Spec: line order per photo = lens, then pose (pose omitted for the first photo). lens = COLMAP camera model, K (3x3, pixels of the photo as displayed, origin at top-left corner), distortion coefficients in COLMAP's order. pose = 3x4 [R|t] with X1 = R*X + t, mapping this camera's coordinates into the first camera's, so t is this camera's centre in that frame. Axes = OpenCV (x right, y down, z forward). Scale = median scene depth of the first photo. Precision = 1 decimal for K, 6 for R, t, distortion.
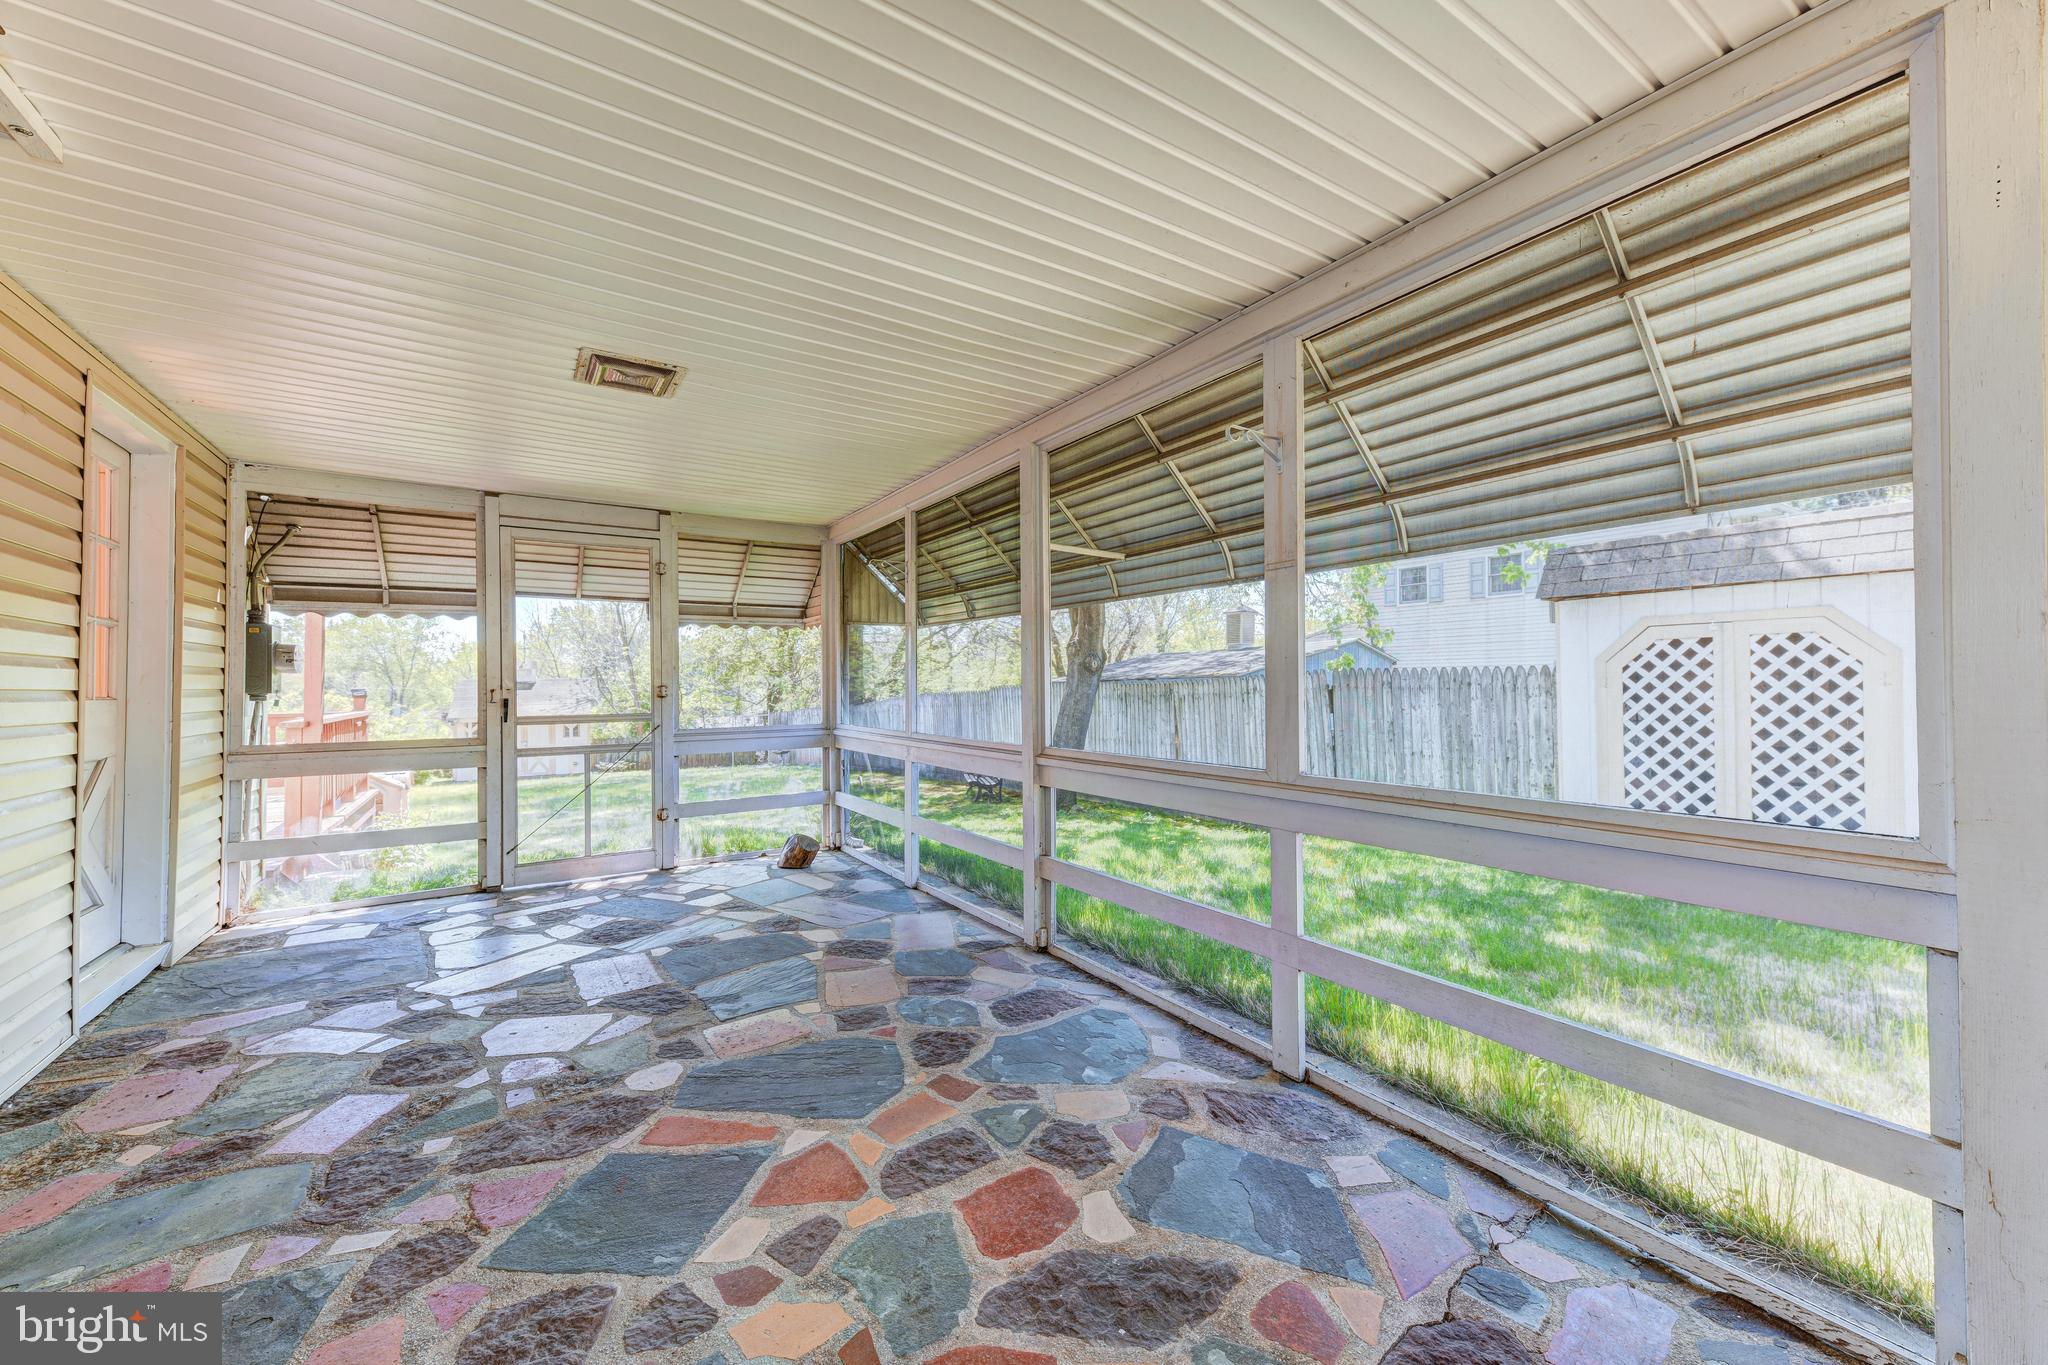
lens RADIAL K [[757.9, 0, 1024.0], [0, 757.9, 682.5], [0, 0, 1]] dist [0.019471, -0.005705]
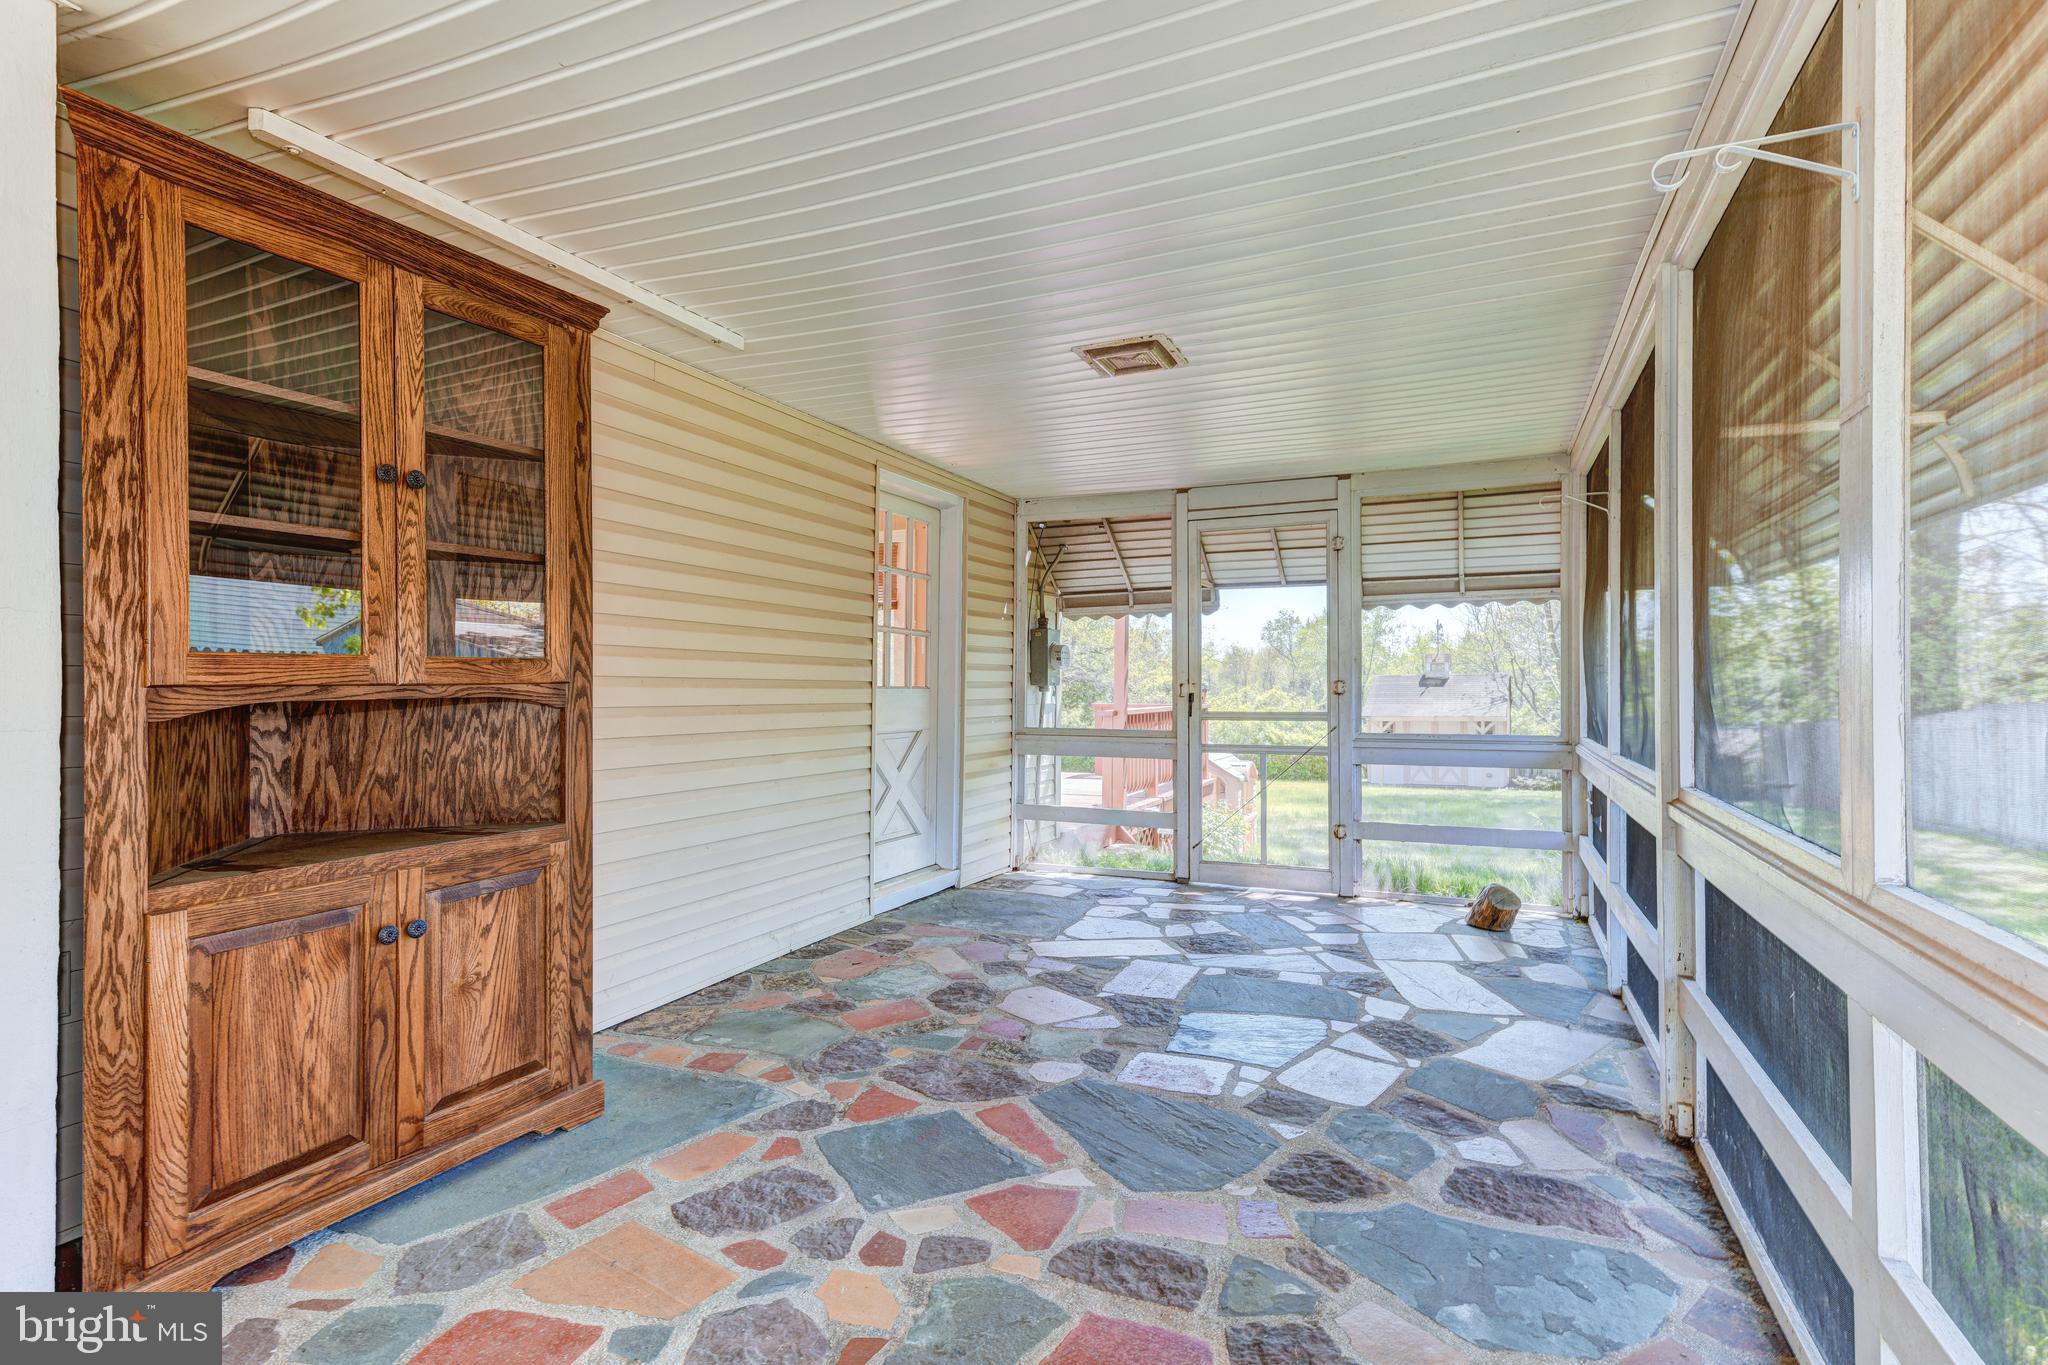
lens RADIAL K [[948.2, 0, 1024.0], [0, 948.2, 682.5], [0, 0, 1]] dist [0.016673, 0.000315]
pose [[0.557133, 0.004833, -0.830409, 0.358595], [-0.001169, 0.999987, 0.005035, 0.002330], [0.830423, -0.001834, 0.557131, 0.190462]]
